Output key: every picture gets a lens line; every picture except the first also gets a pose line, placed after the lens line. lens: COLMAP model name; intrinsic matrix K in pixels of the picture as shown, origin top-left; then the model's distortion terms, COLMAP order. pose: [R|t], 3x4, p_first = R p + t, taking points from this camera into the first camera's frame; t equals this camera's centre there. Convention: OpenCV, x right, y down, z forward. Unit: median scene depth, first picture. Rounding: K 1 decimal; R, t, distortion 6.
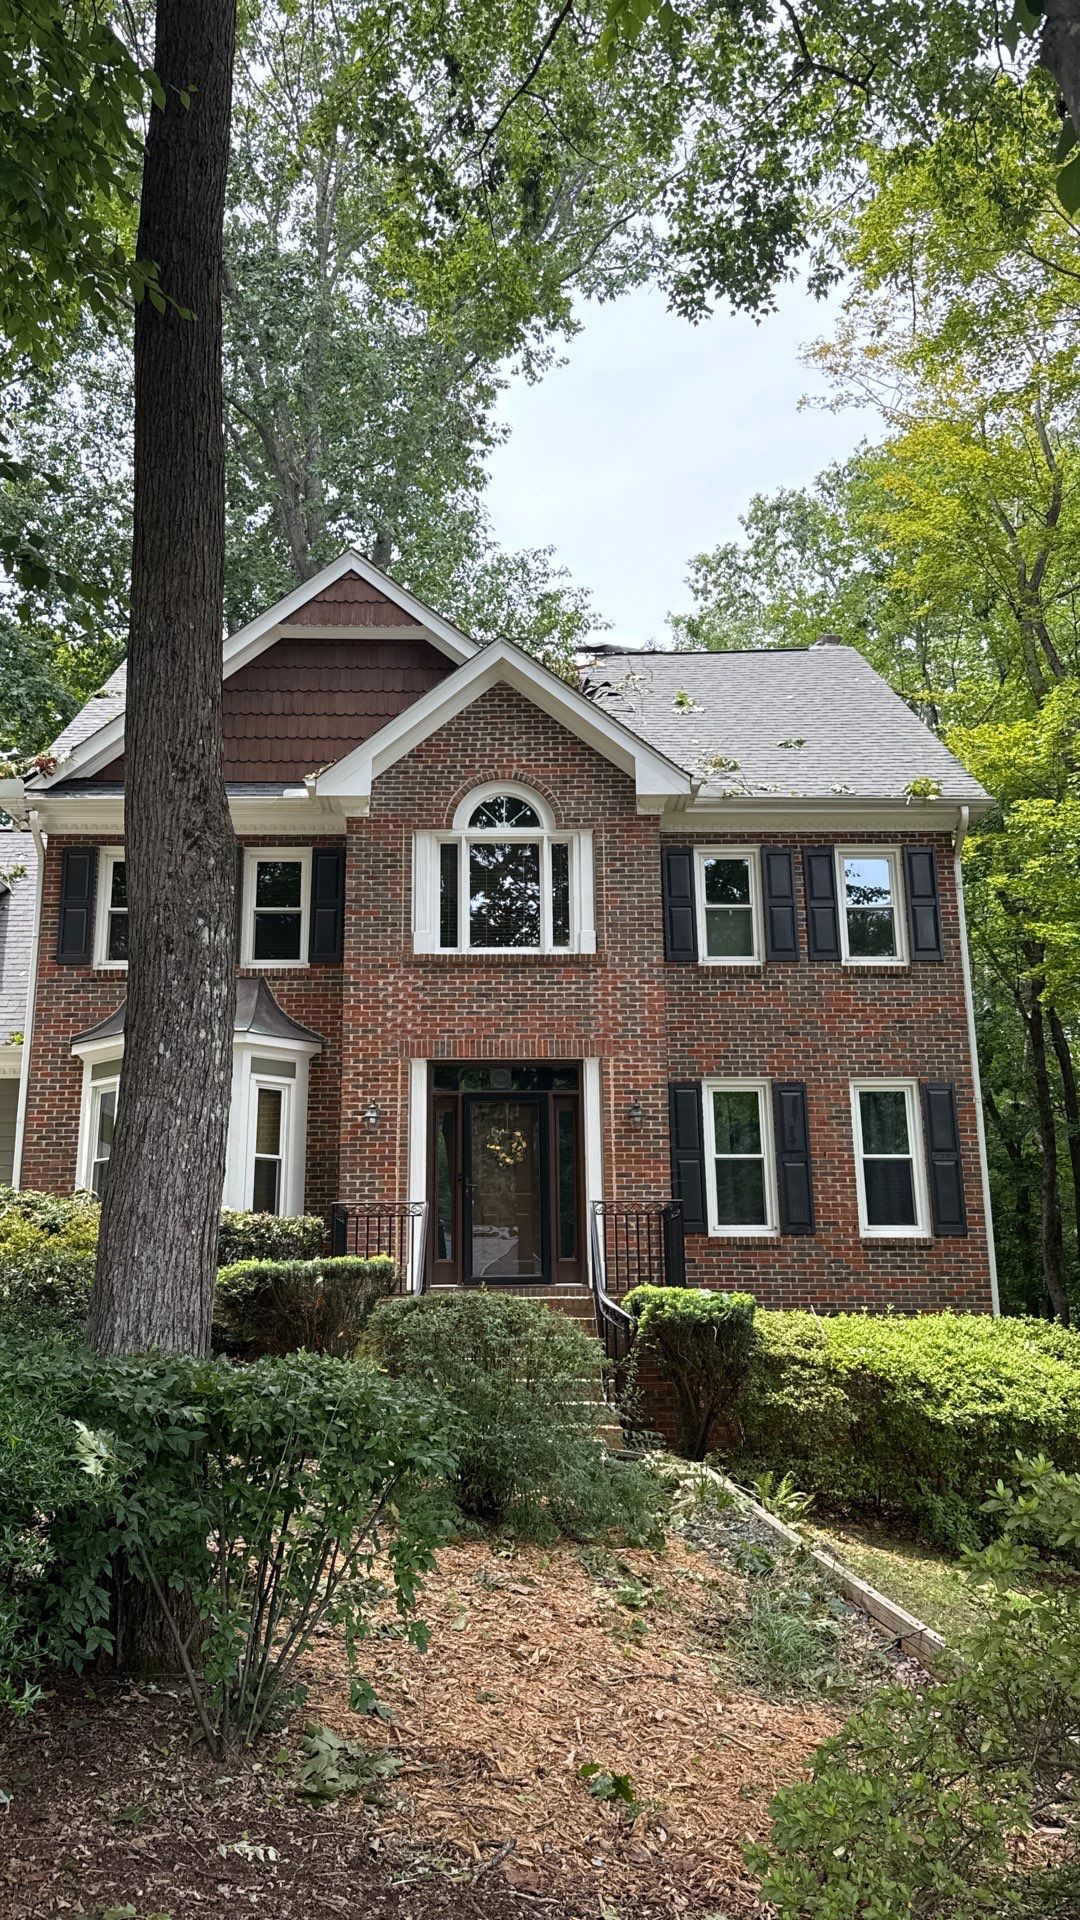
lens RADIAL K [[1472.6, 0, 520.7], [0, 1472.6, 957.6], [0, 0, 1]] dist [0.136220, -0.001493]
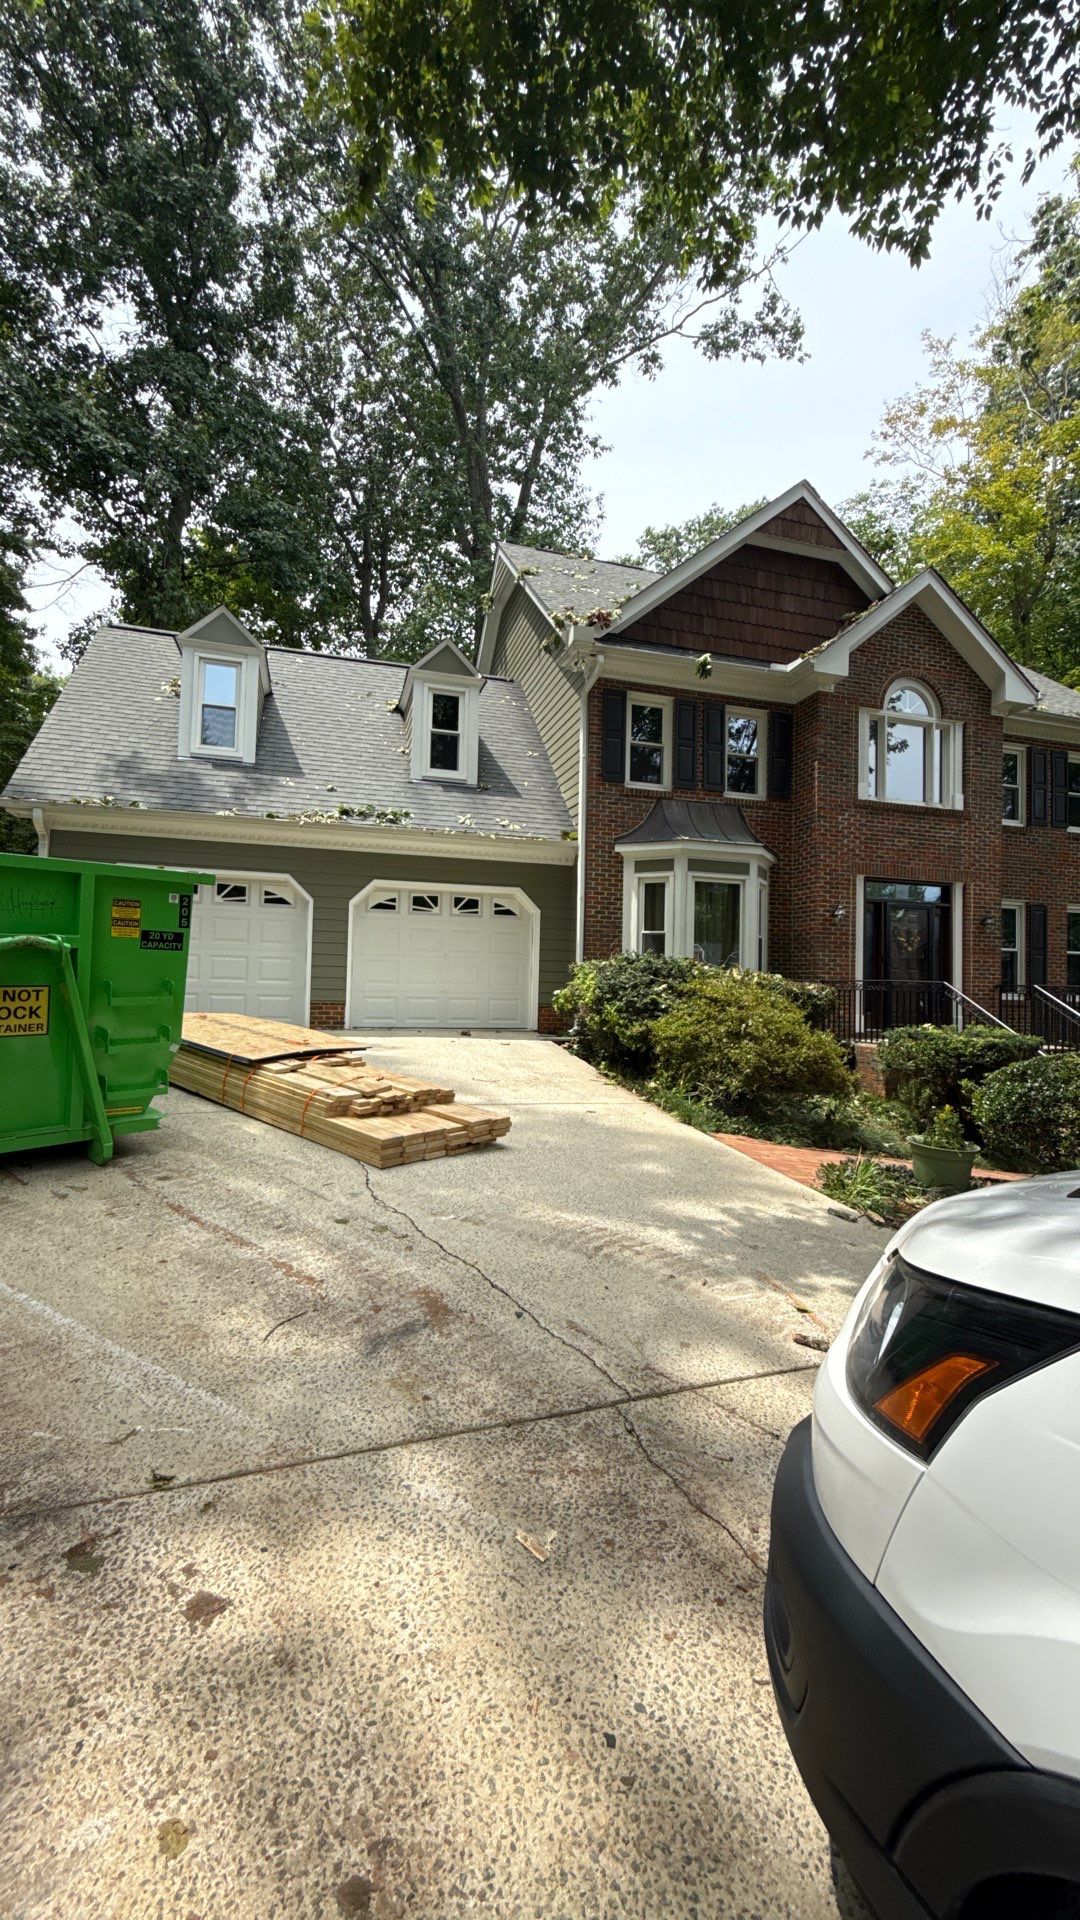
lens RADIAL K [[766.5, 0, 540.0], [0, 766.5, 960.0], [0, 0, 1]] dist [0.002335, -0.000315]
pose [[0.965229, 0.041026, 0.258167, -0.535659], [-0.093916, 0.976092, 0.196019, 0.031766], [-0.243953, -0.213449, 0.946006, 0.347518]]
